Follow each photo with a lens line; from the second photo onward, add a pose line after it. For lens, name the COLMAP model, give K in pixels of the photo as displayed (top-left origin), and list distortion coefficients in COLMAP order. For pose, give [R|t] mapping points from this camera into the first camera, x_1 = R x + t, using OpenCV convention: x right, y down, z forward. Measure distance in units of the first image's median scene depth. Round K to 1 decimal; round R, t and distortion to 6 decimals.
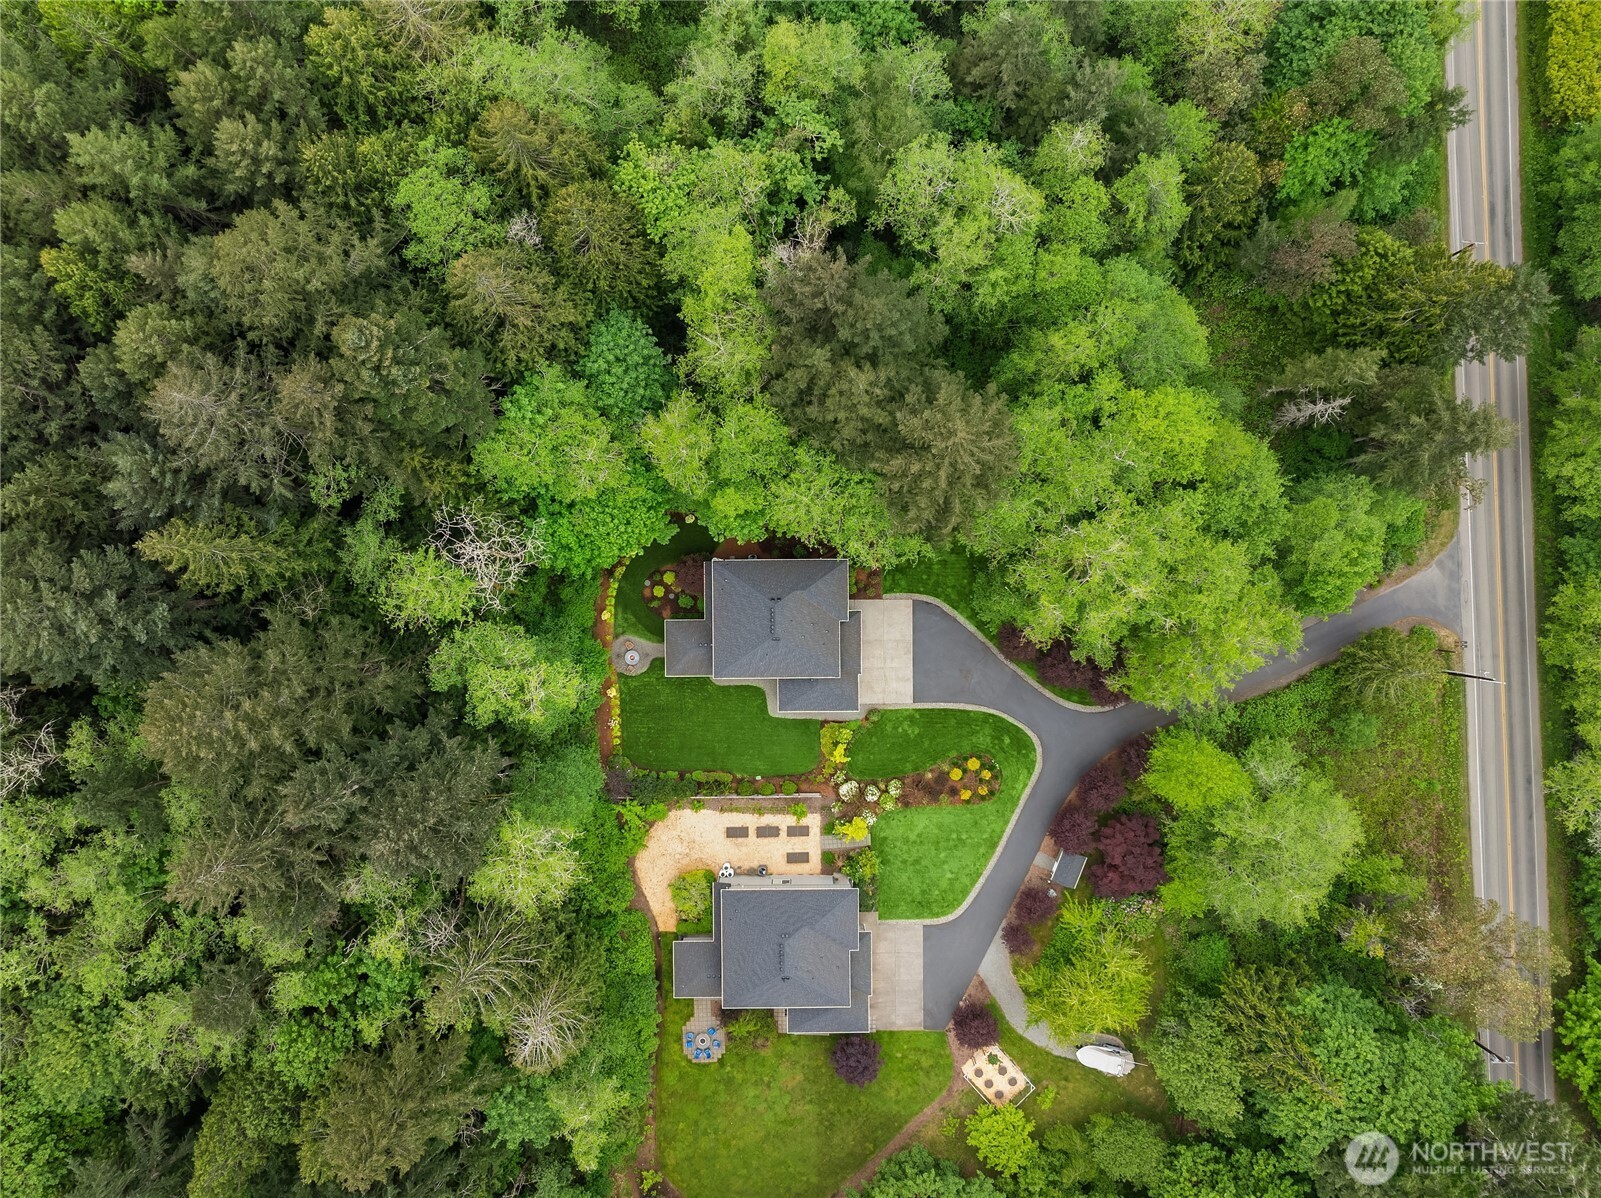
lens RADIAL K [[1131.9, 0, 809.3], [0, 1131.9, 595.7], [0, 0, 1]] dist [-0.050926, 0.024737]
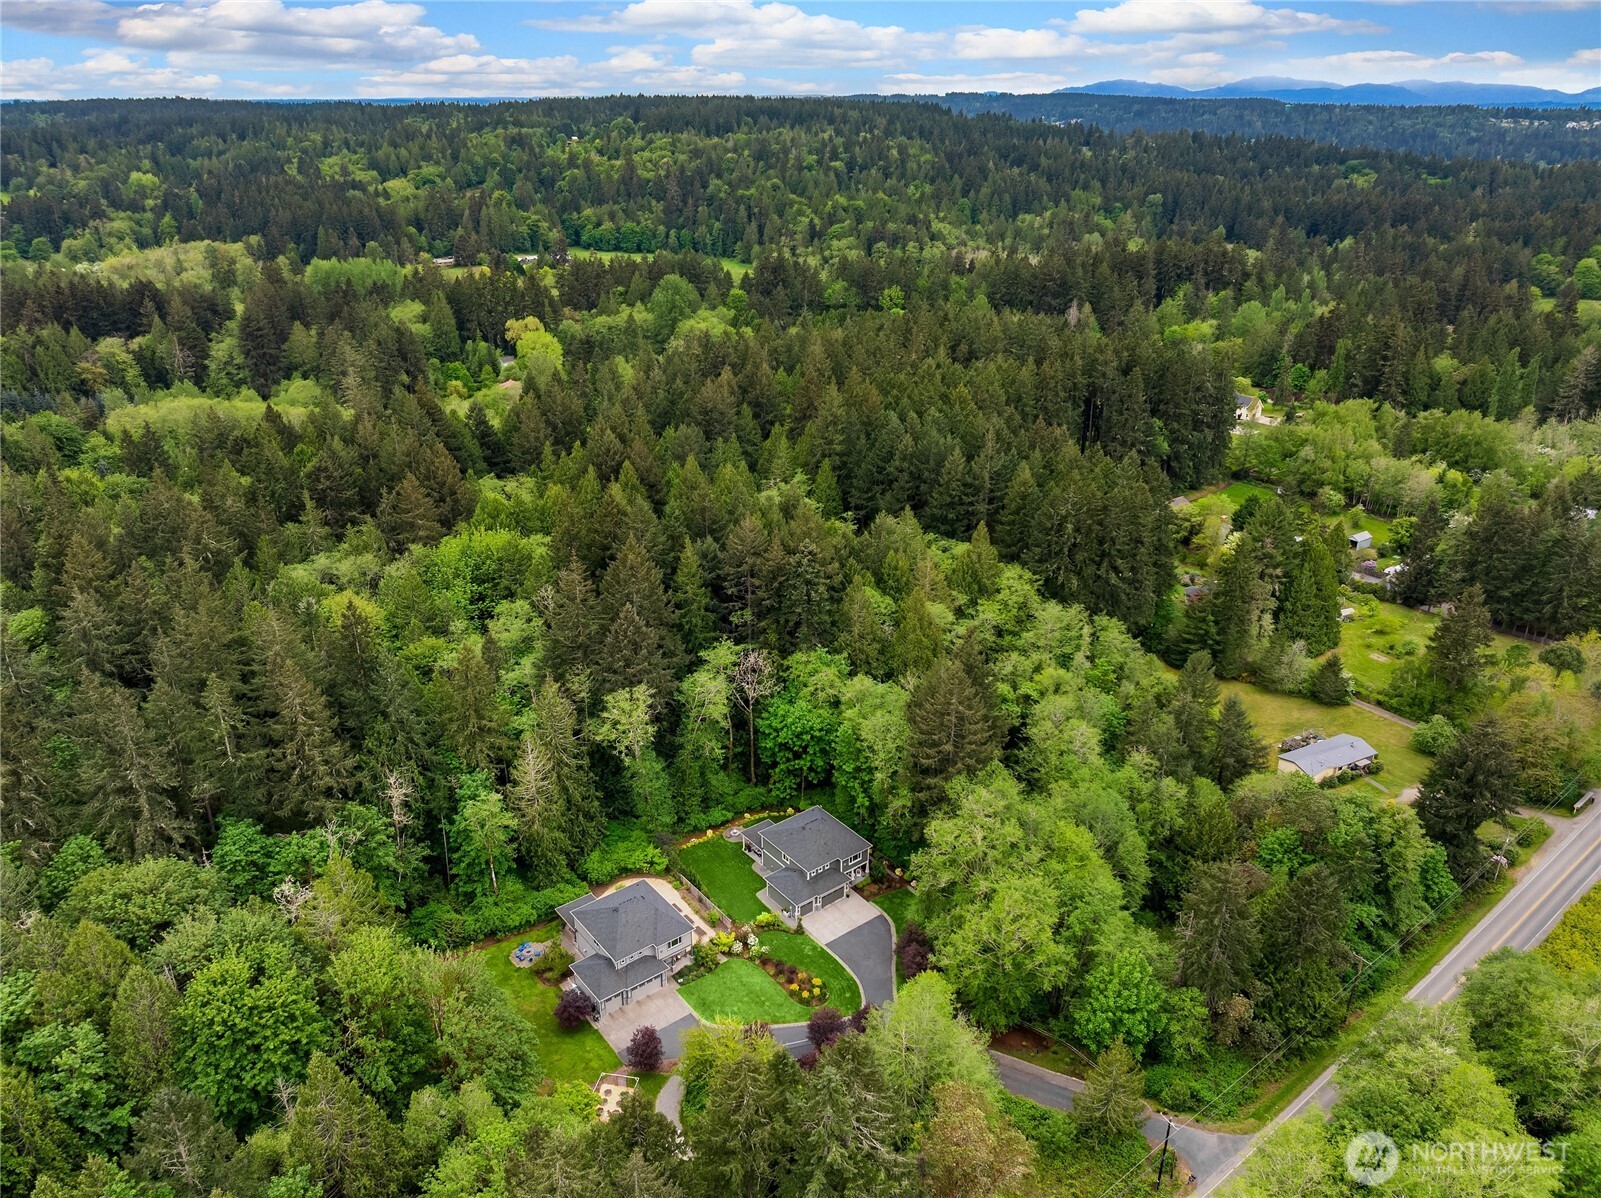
lens RADIAL K [[1131.9, 0, 809.3], [0, 1131.9, 595.7], [0, 0, 1]] dist [-0.050926, 0.024737]
pose [[0.616047, 0.317745, -0.720780, 0.922329], [-0.787626, 0.261733, -0.557799, 0.753895], [0.011414, 0.911336, 0.411505, 0.062549]]
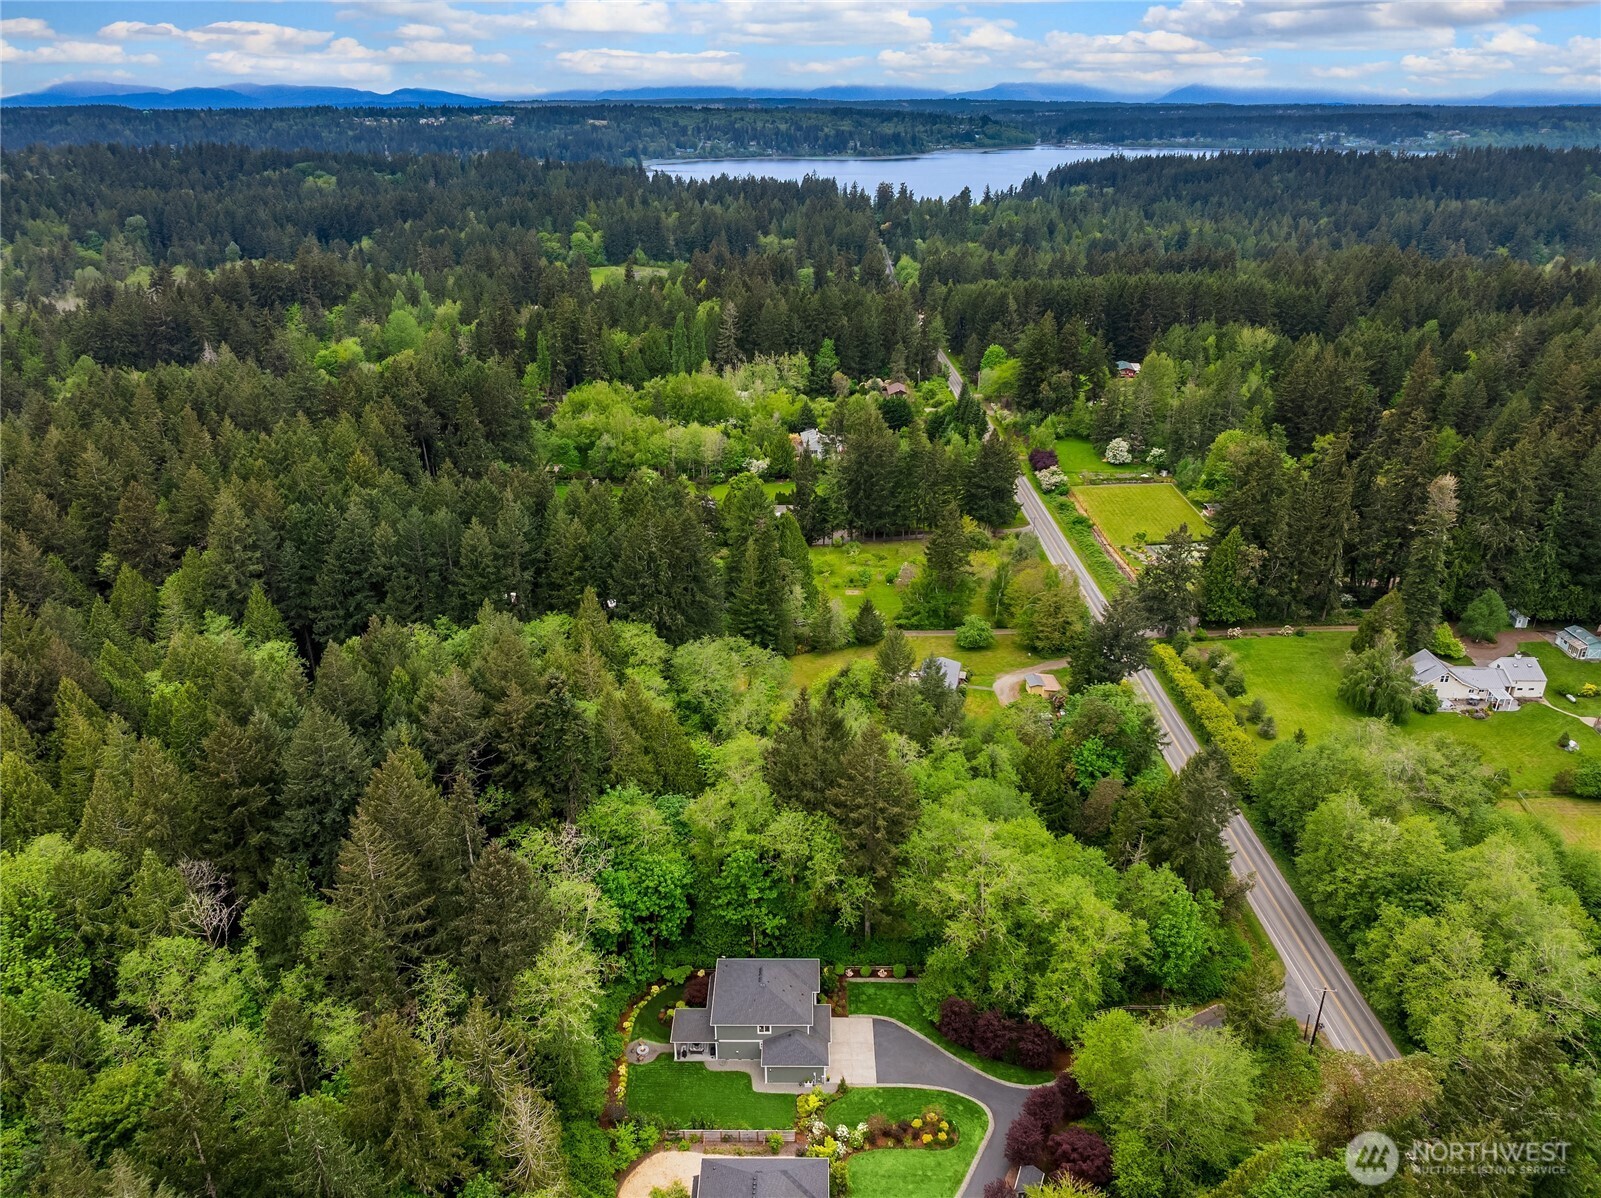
lens RADIAL K [[1131.9, 0, 809.3], [0, 1131.9, 595.7], [0, 0, 1]] dist [-0.050926, 0.024737]
pose [[0.999978, -0.002171, -0.006240, 0.030211], [-0.004771, 0.416194, -0.909264, 0.943896], [0.004571, 0.909273, 0.416174, 0.055506]]
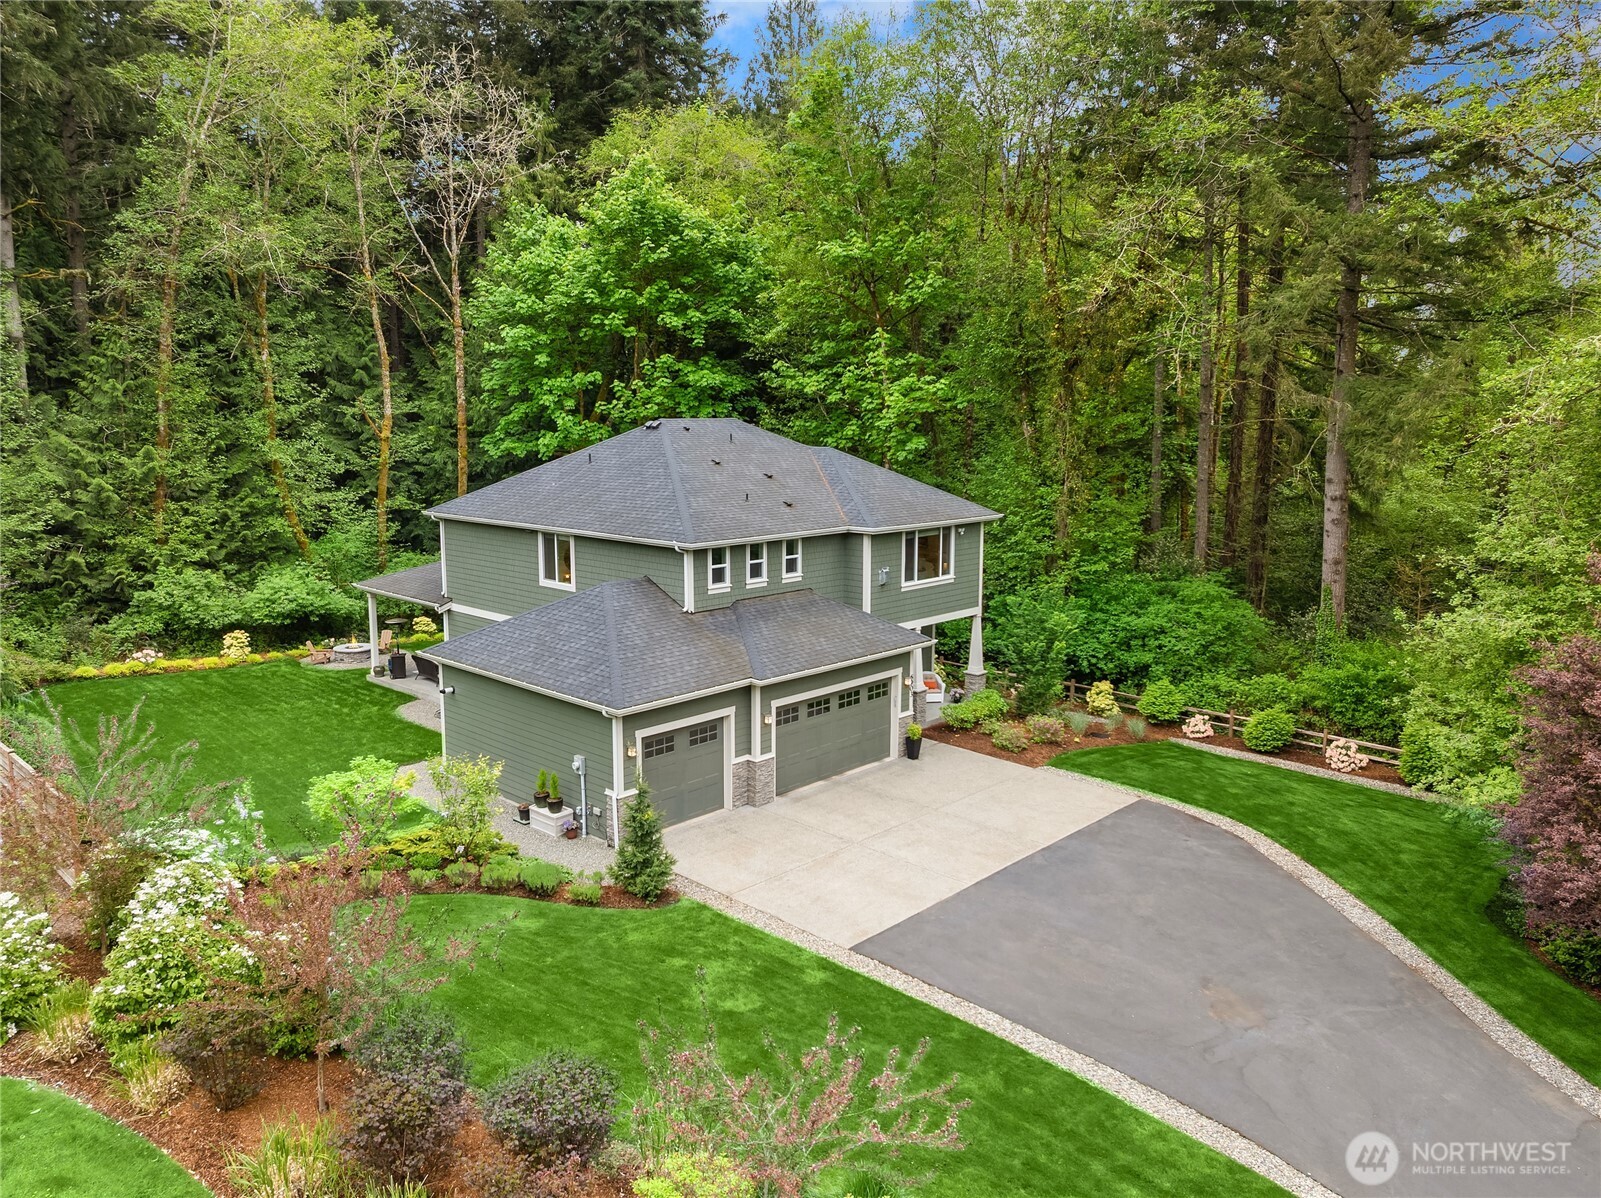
lens RADIAL K [[1131.9, 0, 809.3], [0, 1131.9, 595.7], [0, 0, 1]] dist [-0.050926, 0.024737]
pose [[0.727323, 0.103125, -0.678503, 0.194321], [-0.686258, 0.119600, -0.717458, 0.210891], [0.007161, 0.987452, 0.157758, 0.924328]]
